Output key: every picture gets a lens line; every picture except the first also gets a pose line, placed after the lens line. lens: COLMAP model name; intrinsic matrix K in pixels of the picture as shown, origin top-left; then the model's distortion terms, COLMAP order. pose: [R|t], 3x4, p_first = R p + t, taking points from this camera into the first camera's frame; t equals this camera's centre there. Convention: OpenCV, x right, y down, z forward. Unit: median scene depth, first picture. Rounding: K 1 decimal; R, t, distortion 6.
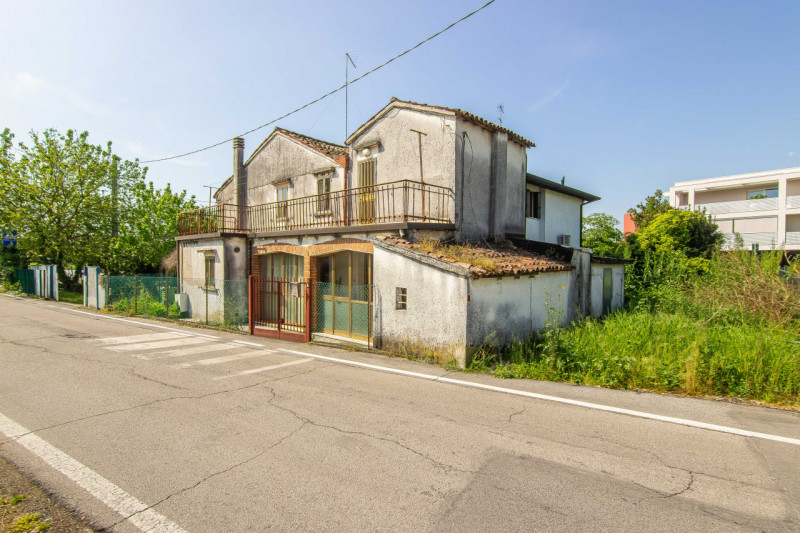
lens RADIAL K [[405.6, 0, 395.7], [0, 405.6, 265.0], [0, 0, 1]] dist [0.001376, 0.000010]
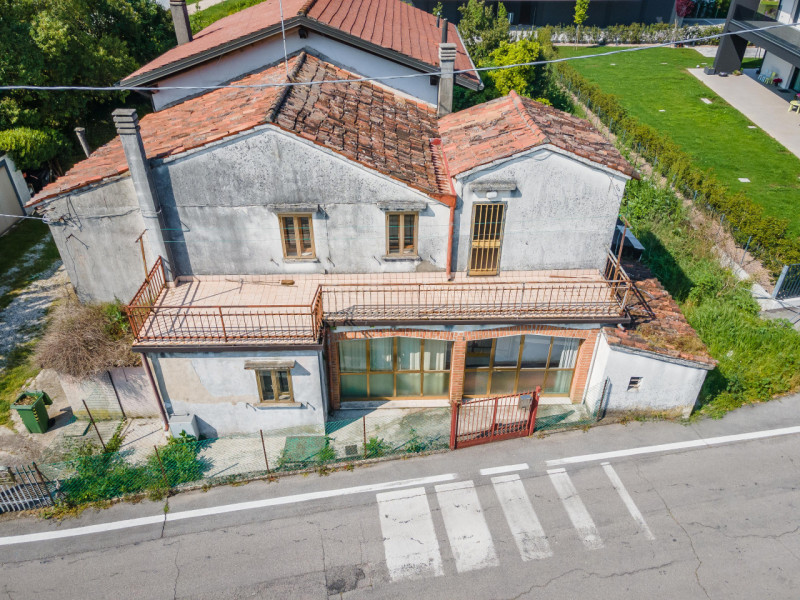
lens RADIAL K [[582.5, 0, 400.0], [0, 582.5, 300.0], [0, 0, 1]] dist [0.011554, 0.051385]
pose [[0.709645, -0.396063, 0.582698, -0.965518], [0.006518, 0.830695, 0.556690, -0.758911], [-0.704529, -0.391254, 0.592080, 0.384734]]
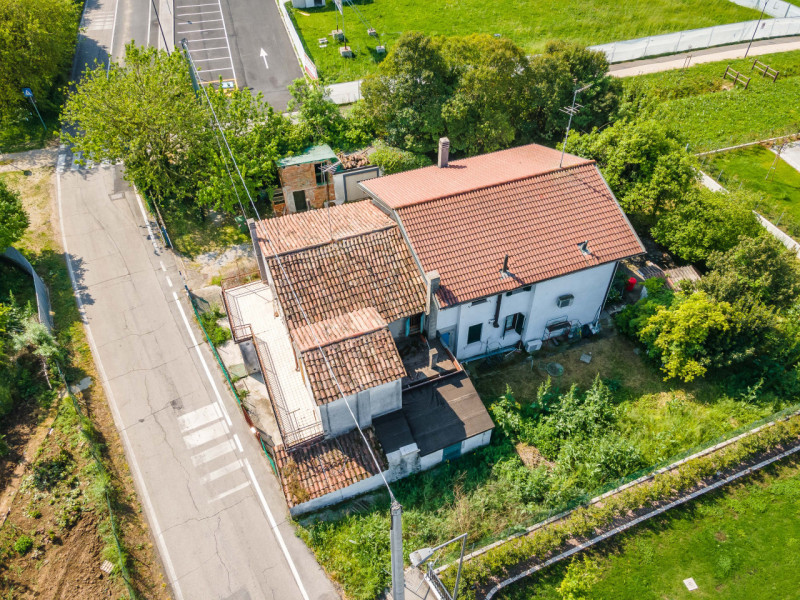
lens RADIAL K [[582.5, 0, 400.0], [0, 582.5, 300.0], [0, 0, 1]] dist [0.011554, 0.051385]
pose [[0.907293, 0.287635, -0.306734, 0.919772], [0.007429, 0.718374, 0.695617, -2.009344], [0.420434, -0.633407, 0.649639, -0.153909]]
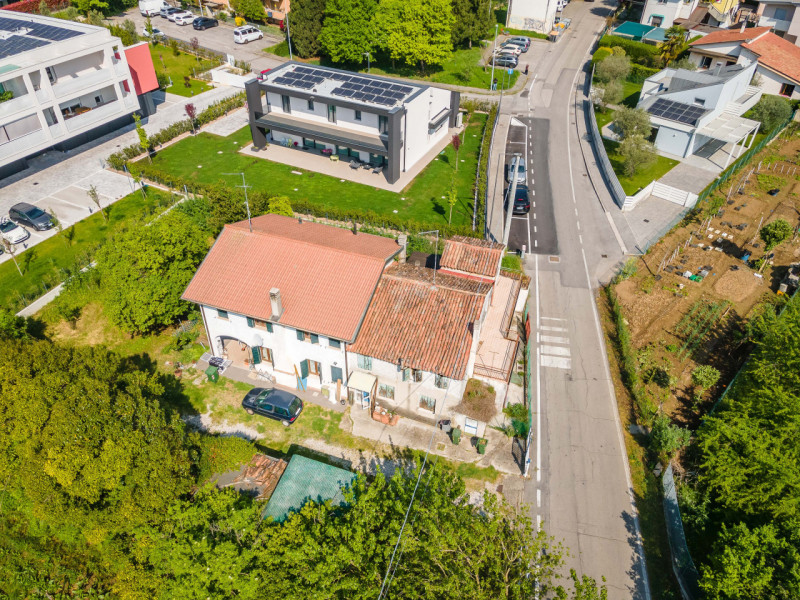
lens RADIAL K [[575.0, 0, 397.3], [0, 575.0, 296.9], [0, 0, 1]] dist [0.010193, 0.059112]
pose [[-0.415643, -0.577788, 0.702426, -2.371217], [-0.002516, 0.773025, 0.634371, -2.406951], [-0.909524, 0.261904, -0.322756, 2.746772]]
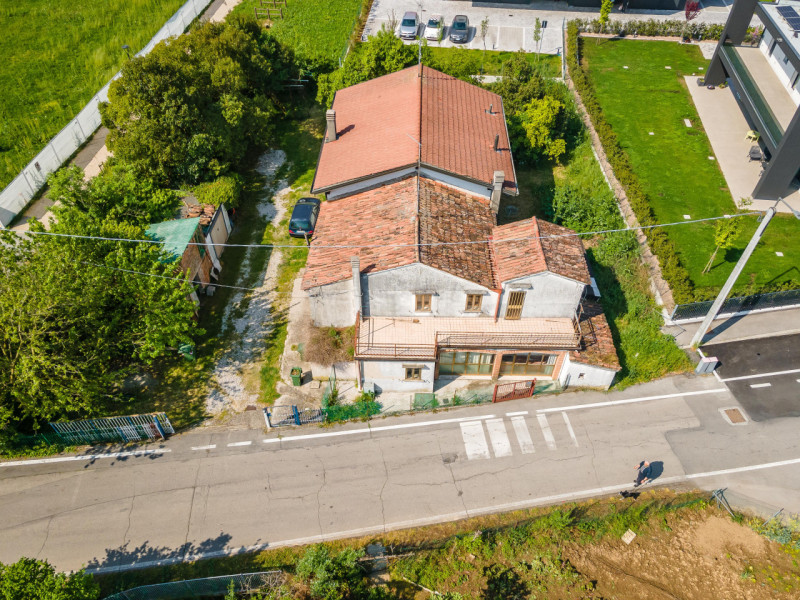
lens RADIAL K [[575.0, 0, 397.3], [0, 575.0, 296.9], [0, 0, 1]] dist [0.010193, 0.059112]
pose [[0.739553, -0.482372, 0.469446, -1.588356], [0.009220, 0.704634, 0.709511, -1.962344], [-0.673035, -0.520393, 0.525562, 0.092879]]
